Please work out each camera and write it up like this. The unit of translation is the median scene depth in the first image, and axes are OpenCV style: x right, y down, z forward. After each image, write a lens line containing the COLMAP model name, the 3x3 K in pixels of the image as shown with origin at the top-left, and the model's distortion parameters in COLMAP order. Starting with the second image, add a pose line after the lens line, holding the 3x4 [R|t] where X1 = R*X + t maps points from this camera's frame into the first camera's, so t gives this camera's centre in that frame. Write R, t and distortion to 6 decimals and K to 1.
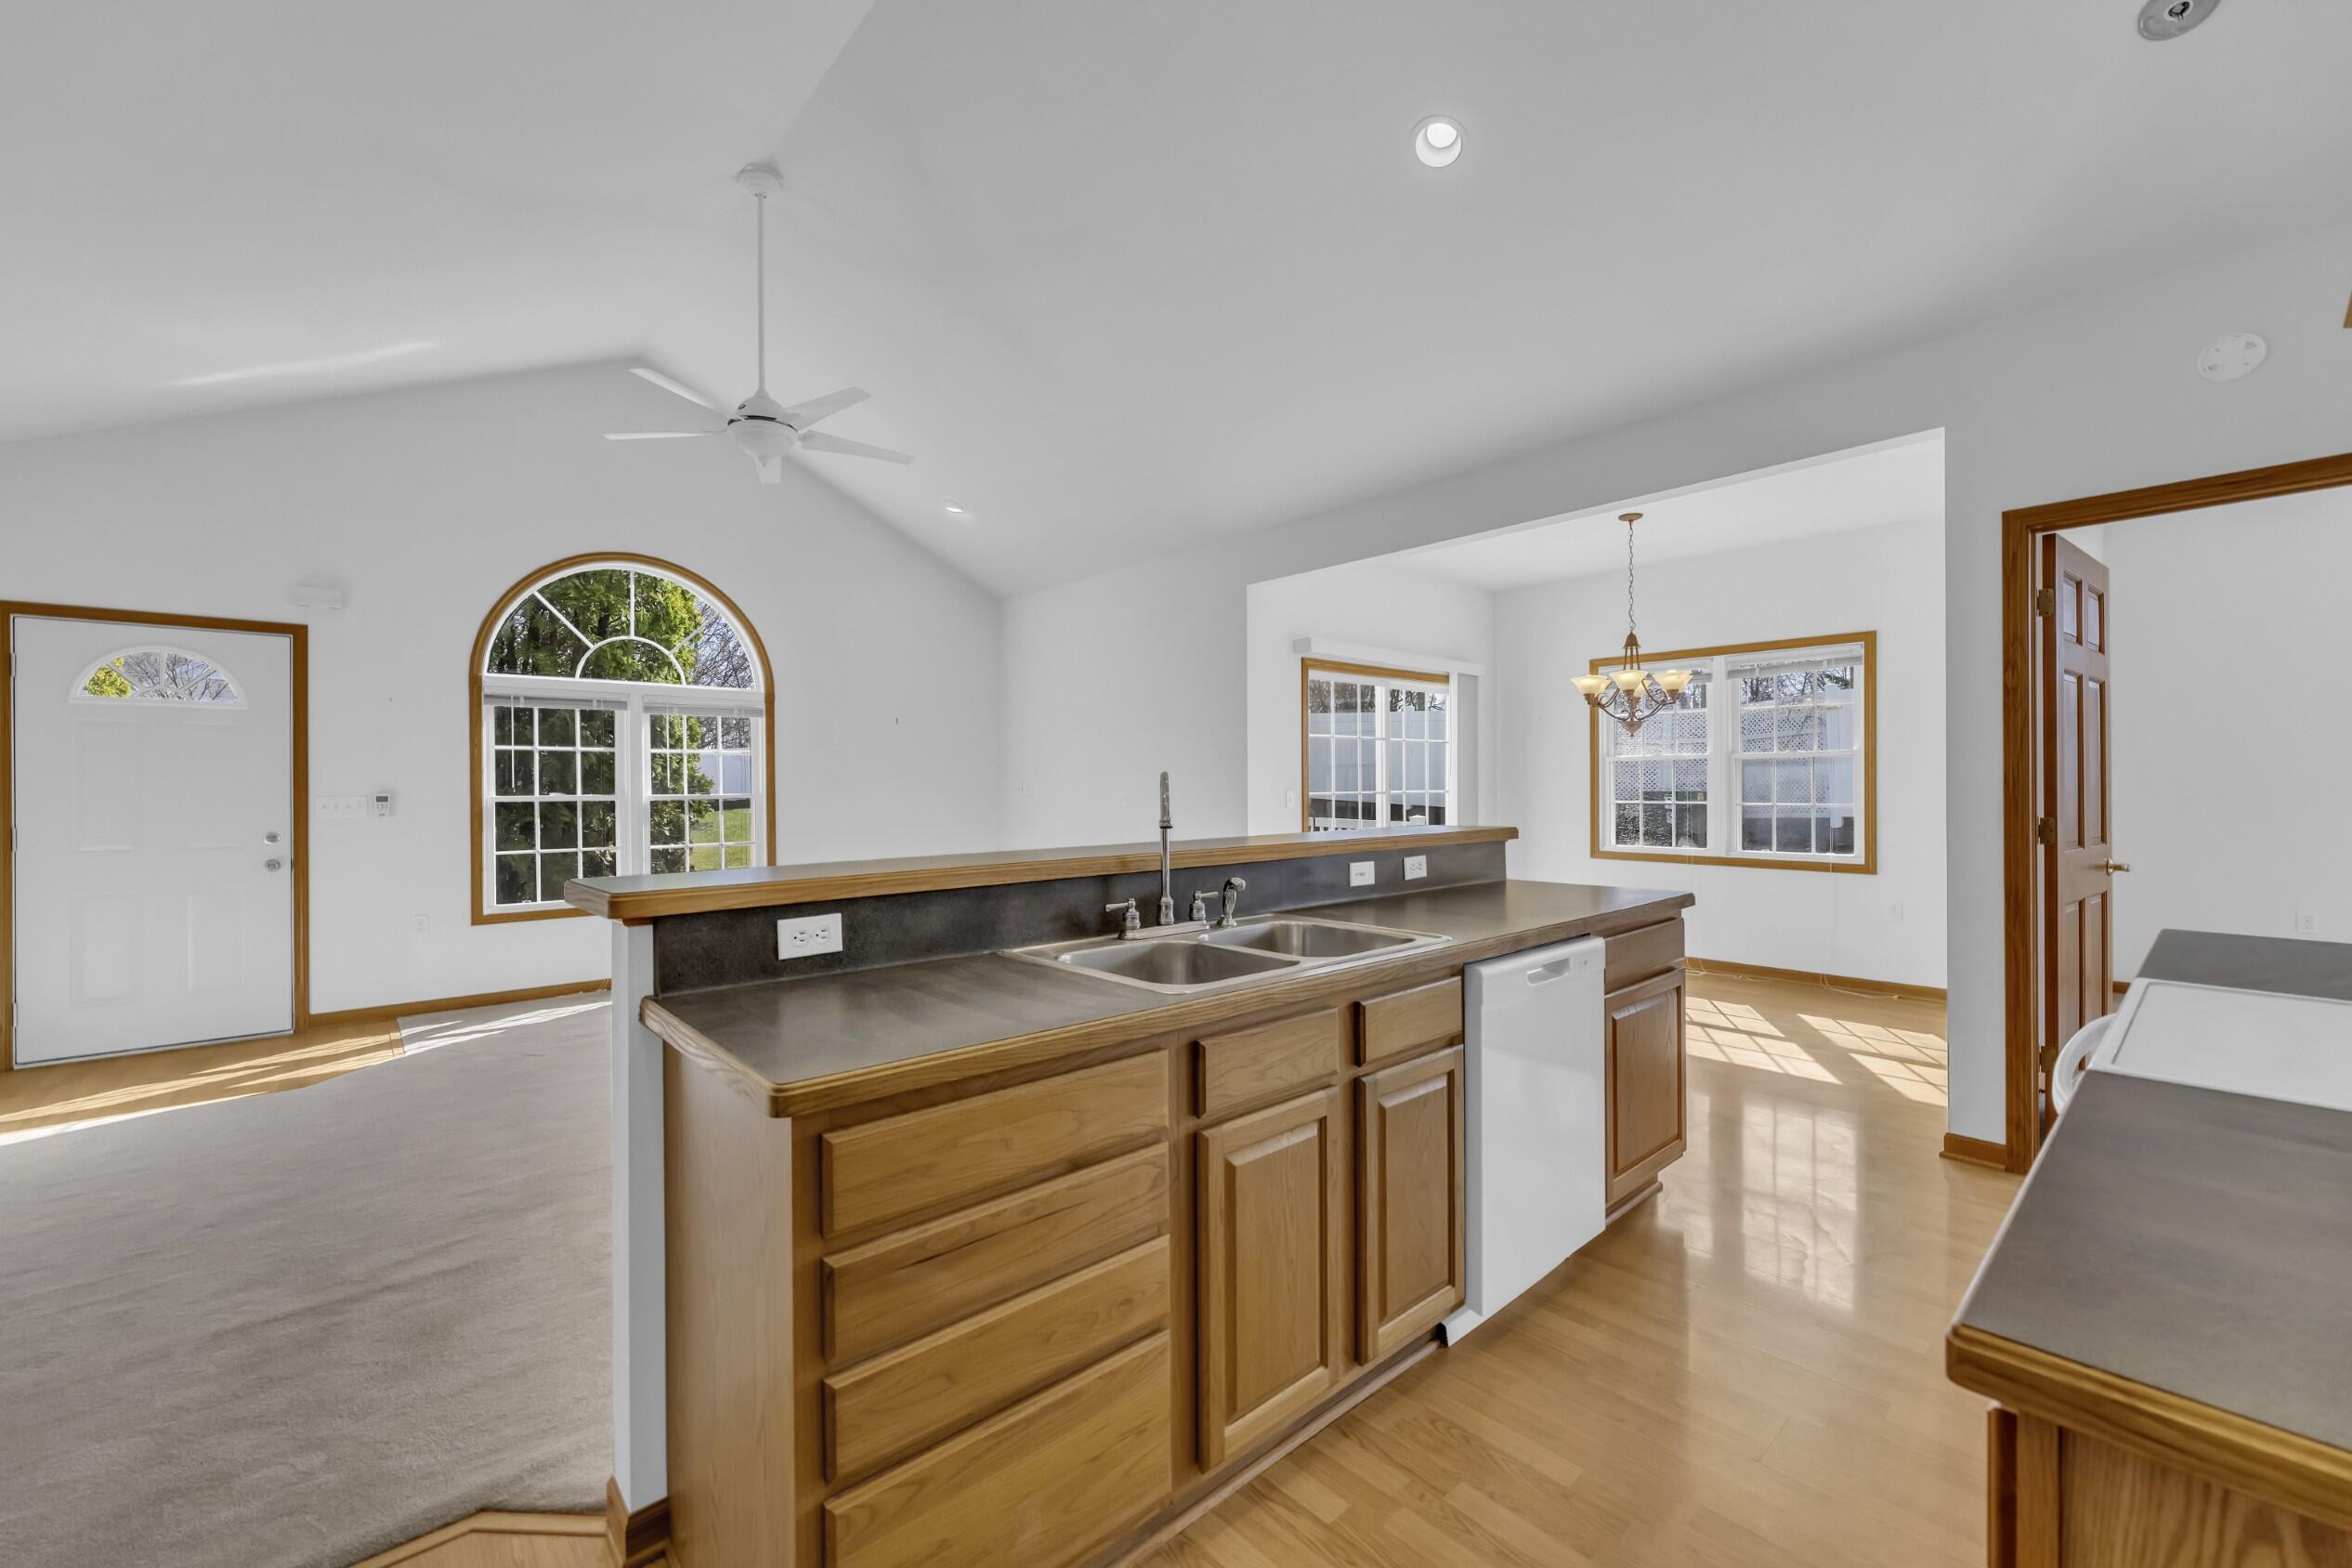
lens RADIAL K [[935.5, 0, 1176.0], [0, 935.5, 784.0], [0, 0, 1]] dist [-0.000488, -0.000026]
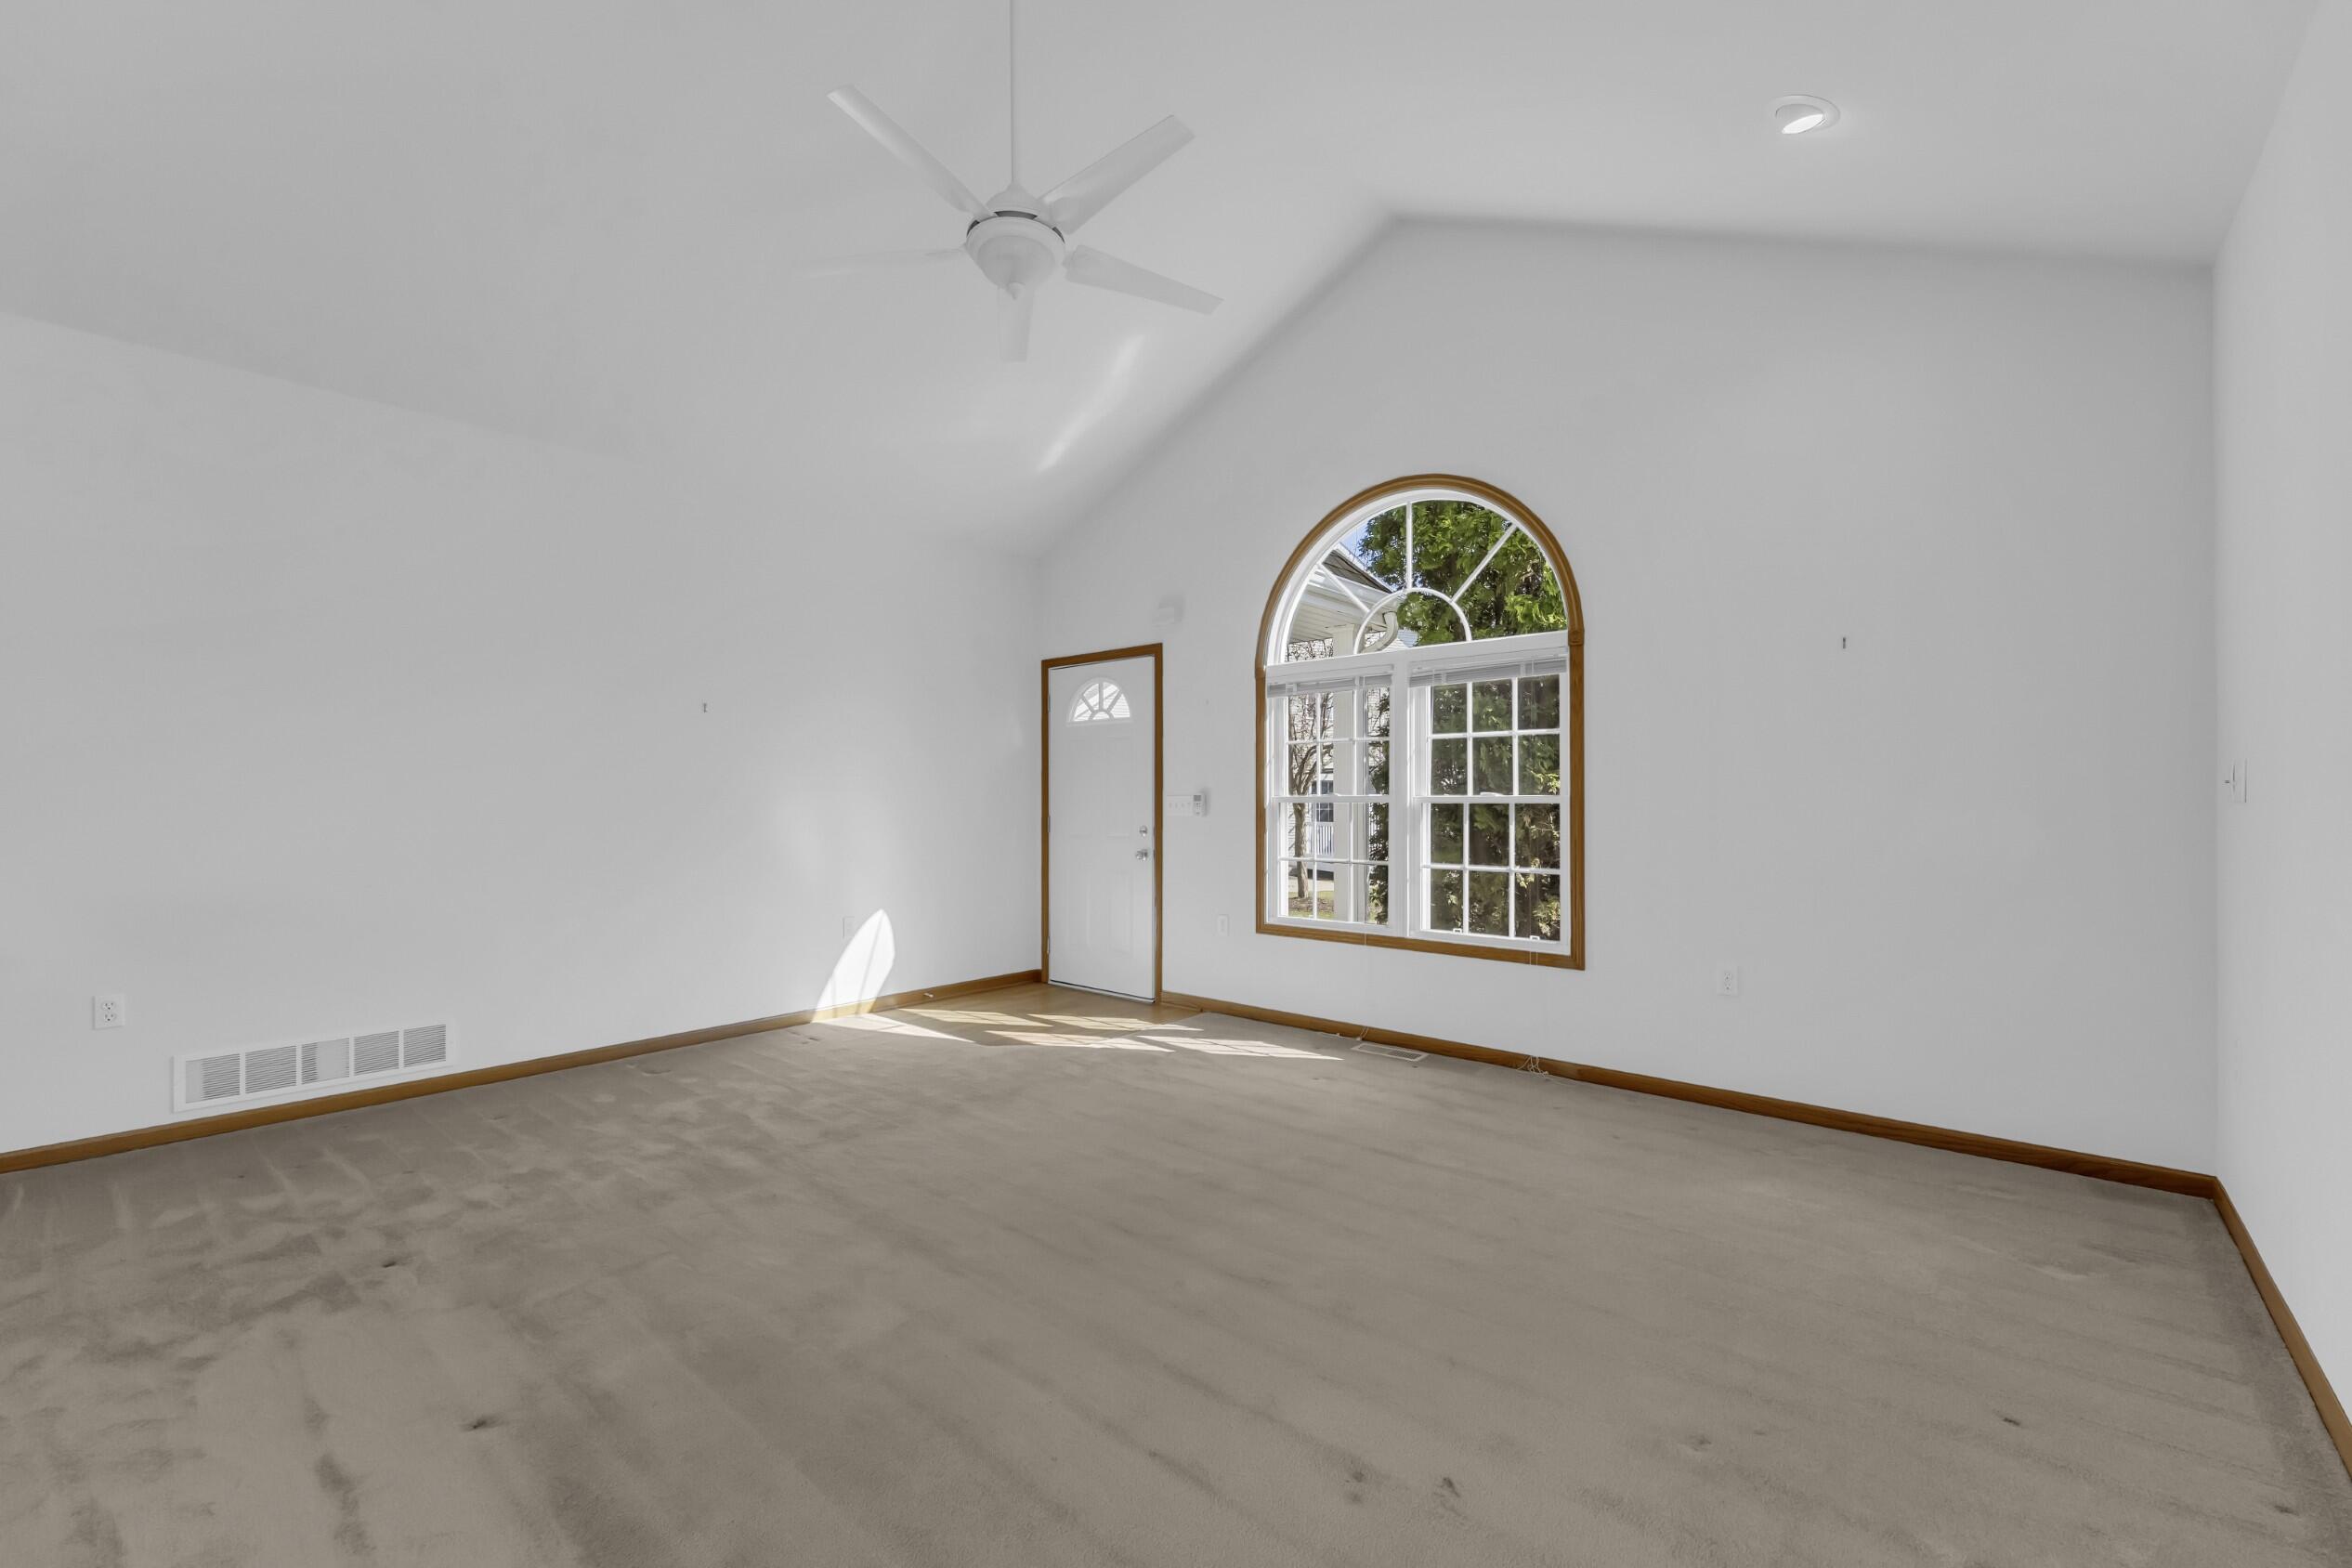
lens RADIAL K [[952.7, 0, 1170.2], [0, 952.7, 799.3], [0, 0, 1]] dist [0.001404, 0.000093]
pose [[0.121937, 0.008467, -0.992502, 0.188359], [0.009393, 0.999909, 0.009684, 0.006158], [0.992493, -0.010503, 0.121847, 0.786883]]
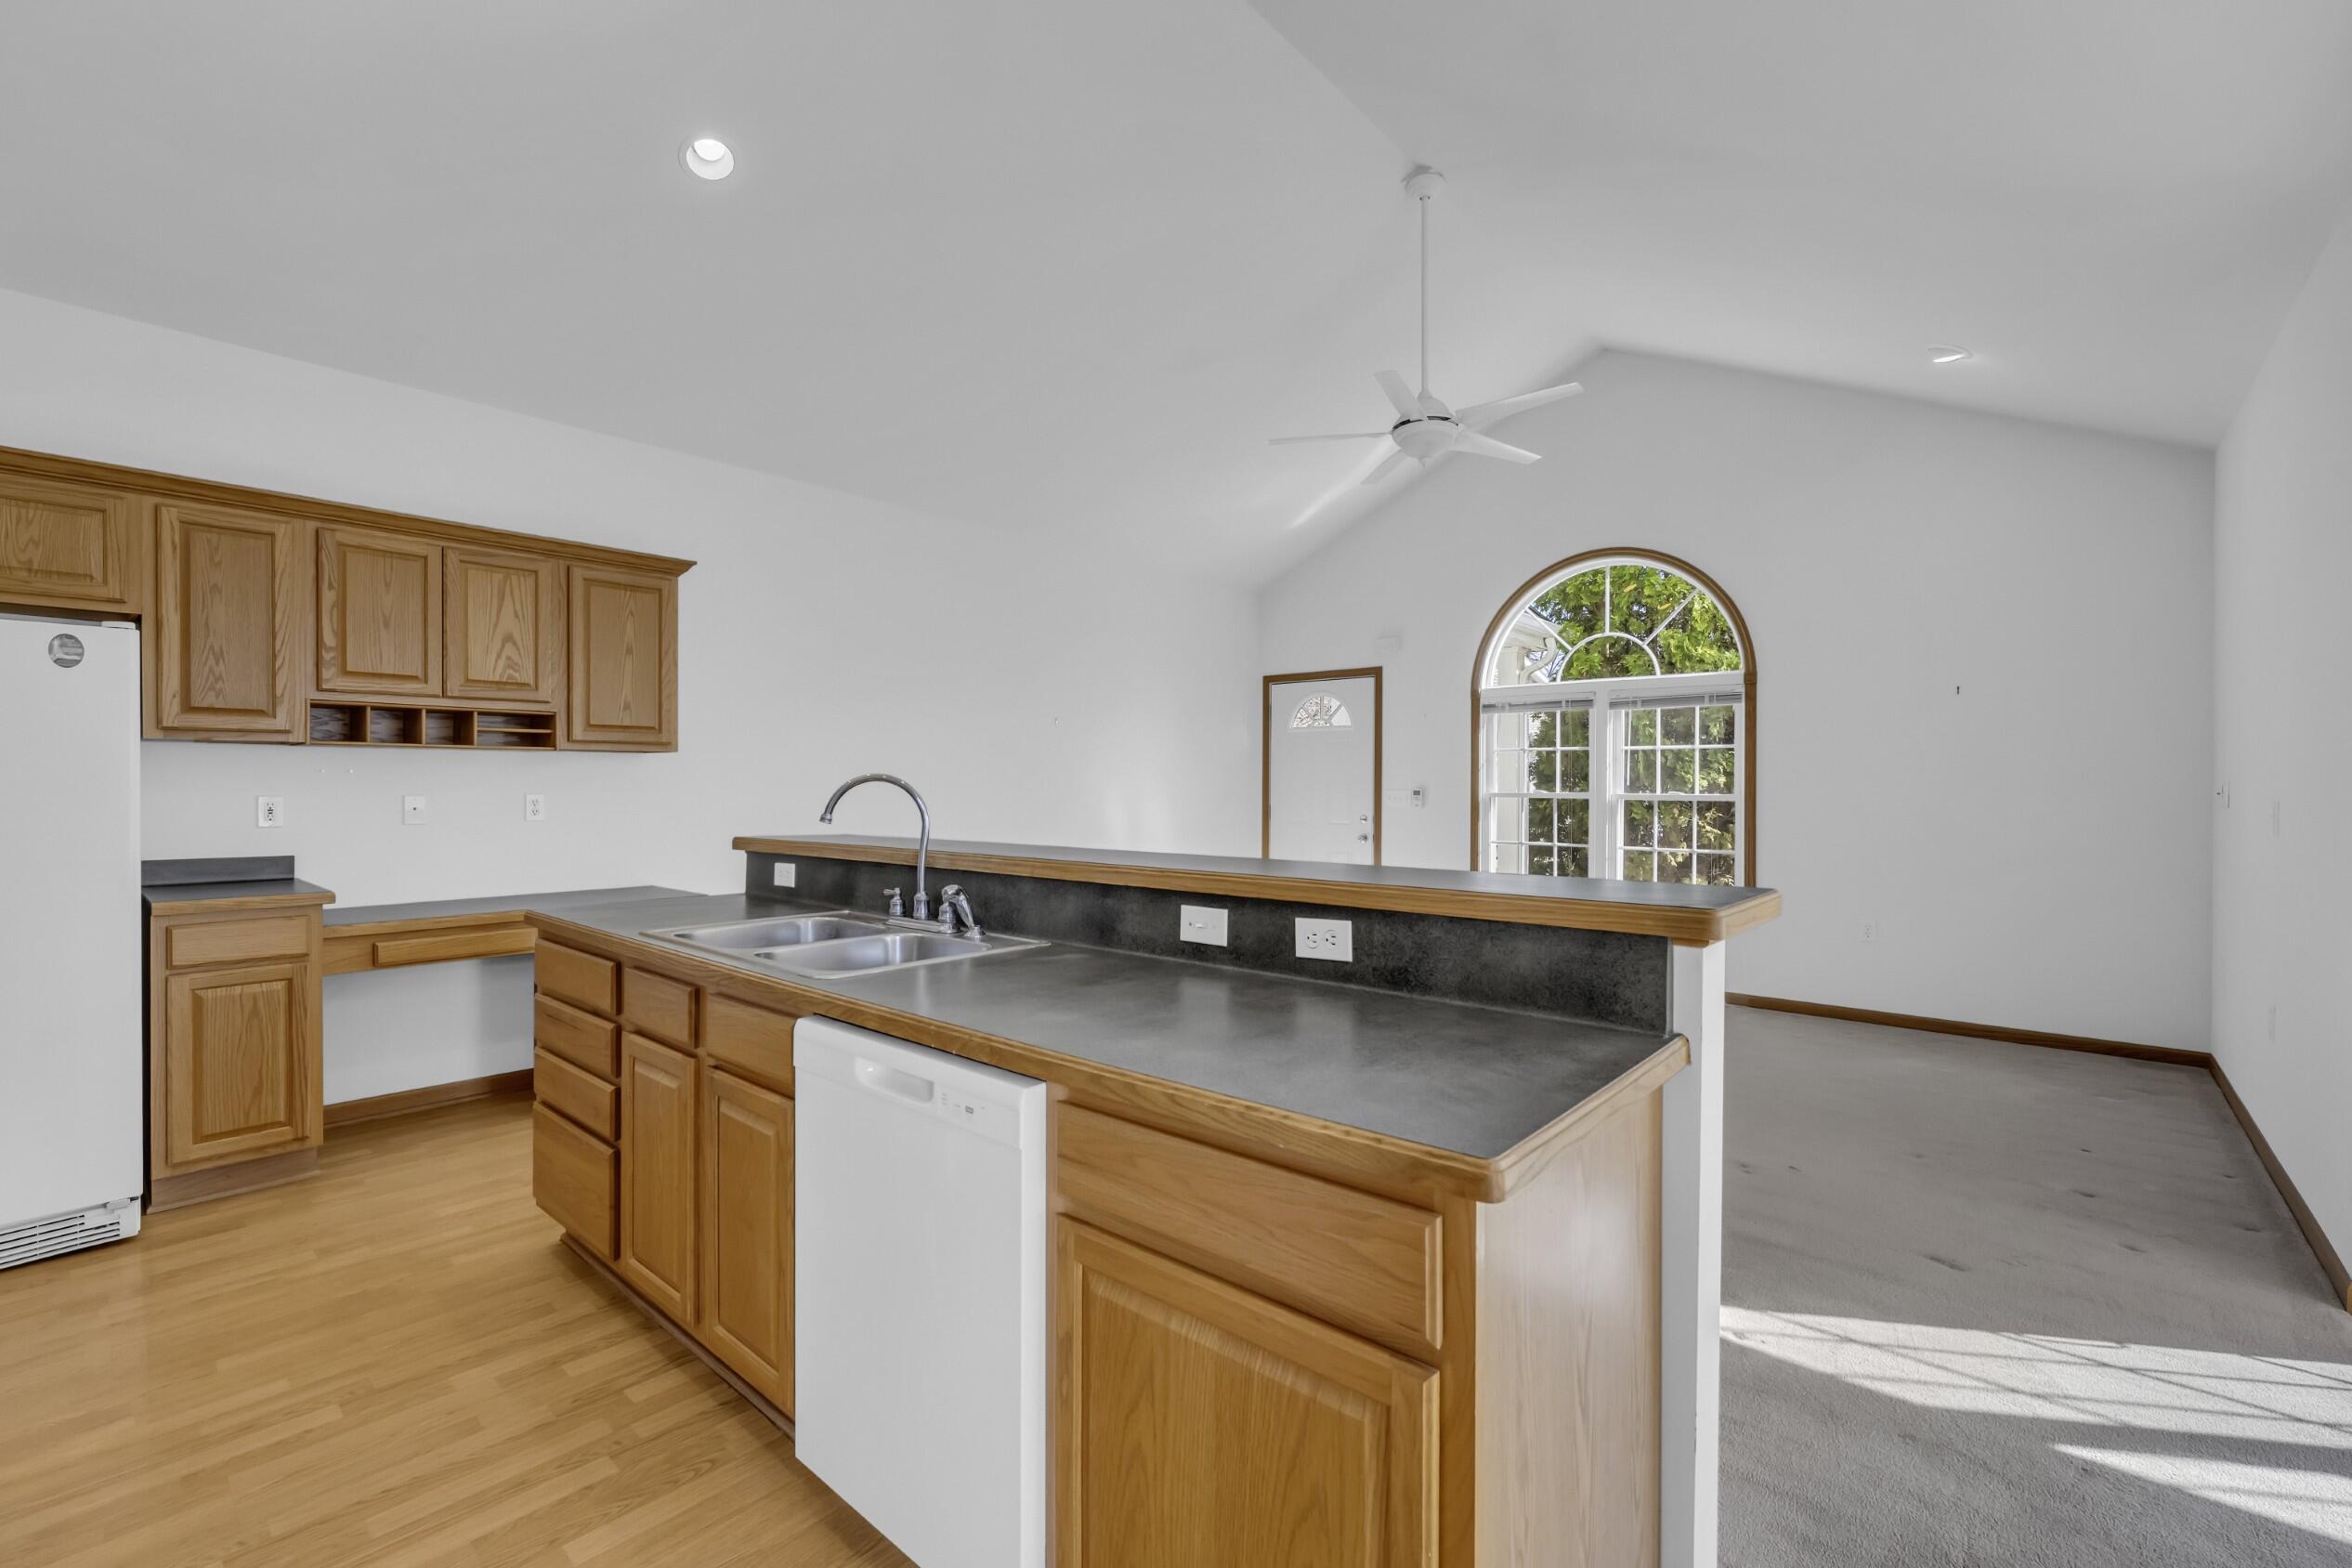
lens RADIAL K [[1000.0, 0, 1165.8], [0, 1000.0, 786.9], [0, 0, 1]] dist [-0.001931, -0.000035]
pose [[0.117078, 0.008423, -0.993087, 0.456950], [-0.002290, 0.999964, 0.008212, -0.003029], [0.993120, 0.001313, 0.117093, 0.461016]]
